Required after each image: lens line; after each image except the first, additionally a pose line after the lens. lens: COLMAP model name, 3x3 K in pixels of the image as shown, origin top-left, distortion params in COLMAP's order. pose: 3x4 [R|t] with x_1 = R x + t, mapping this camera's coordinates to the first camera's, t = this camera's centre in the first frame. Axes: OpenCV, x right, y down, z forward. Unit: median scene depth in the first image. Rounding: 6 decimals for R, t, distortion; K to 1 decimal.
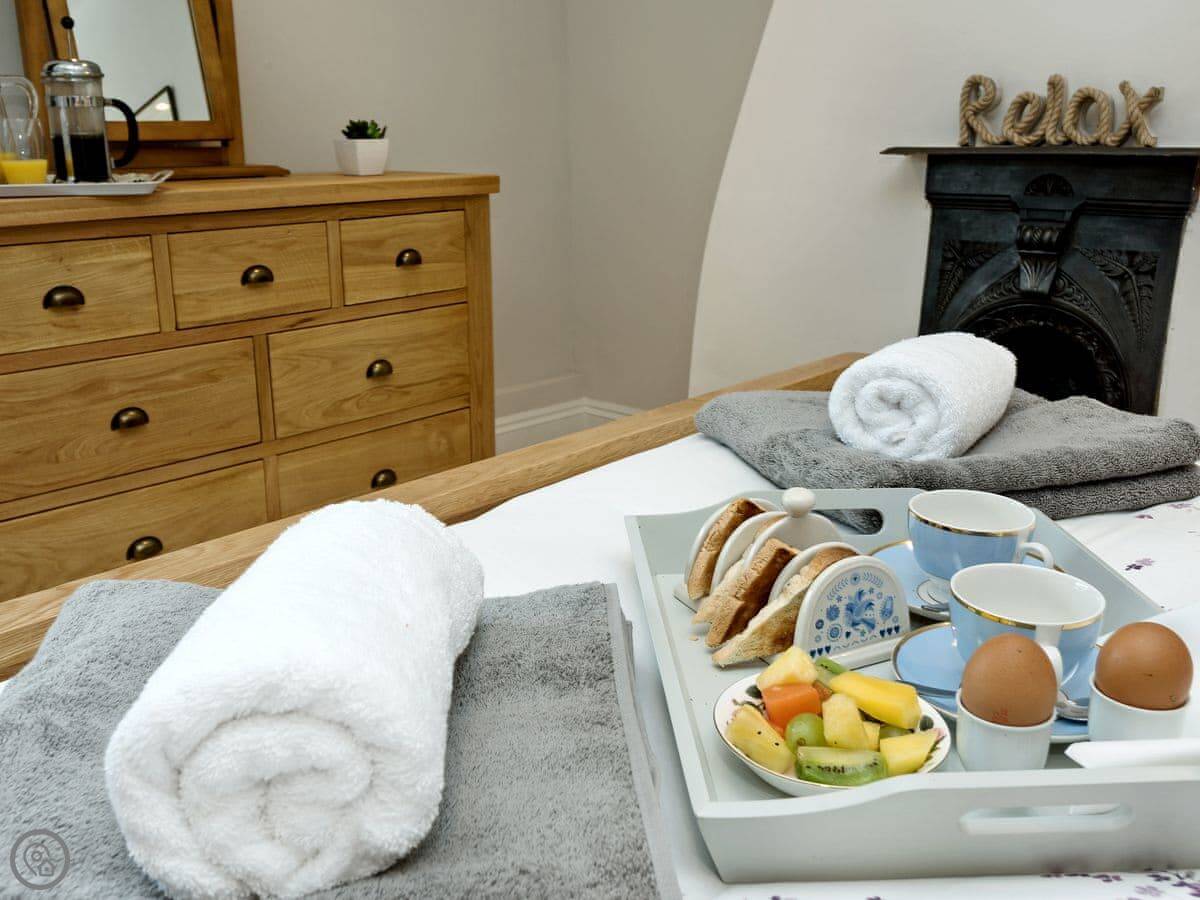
lens RADIAL K [[1065.6, 0, 574.6], [0, 1065.6, 451.0], [0, 0, 1]] dist [0.015703, 0.006256]
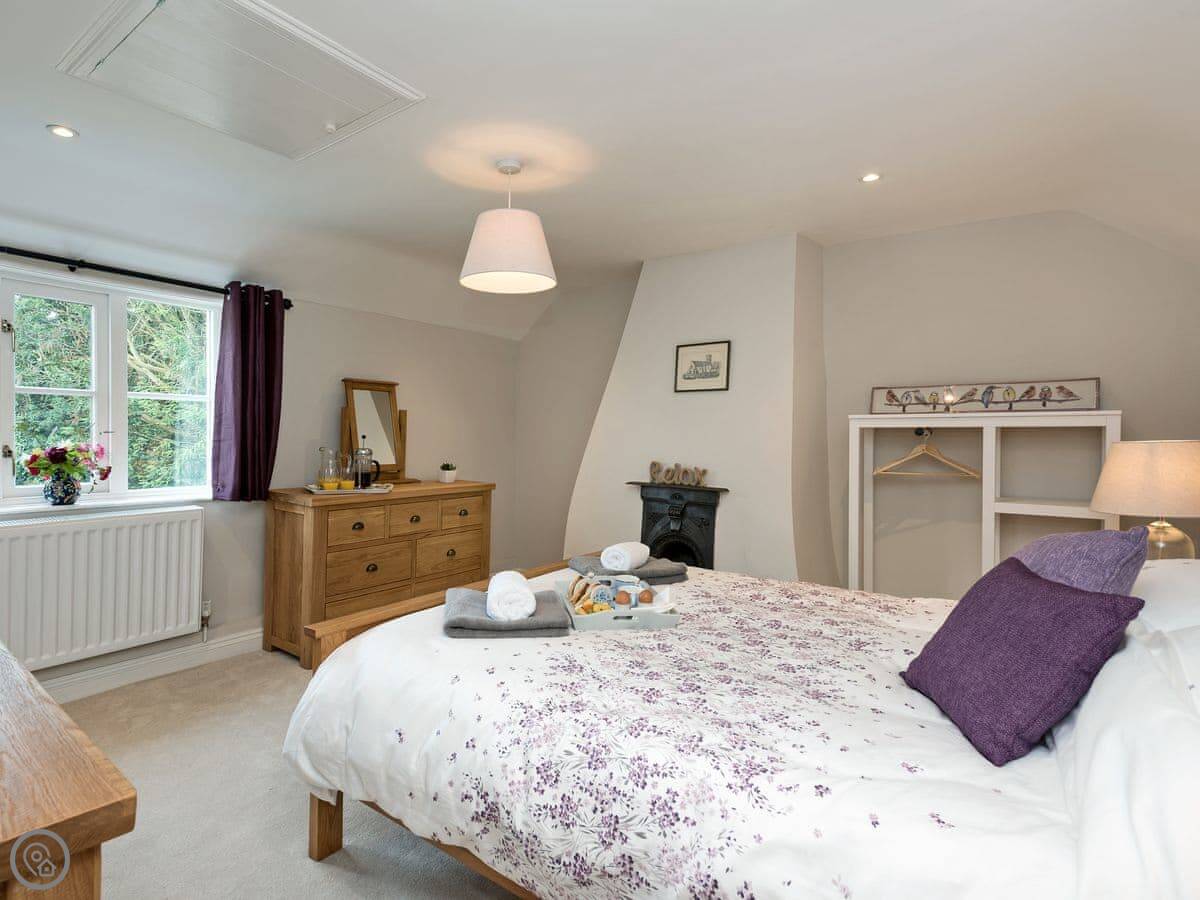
lens RADIAL K [[623.5, 0, 600.0], [0, 623.5, 450.0], [0, 0, 1]] dist [0.002853, 0.001303]
pose [[0.983709, 0.041023, 0.175027, -0.107504], [0.005282, 0.966598, -0.256242, 0.089427], [-0.179693, 0.252992, 0.950634, -0.733344]]
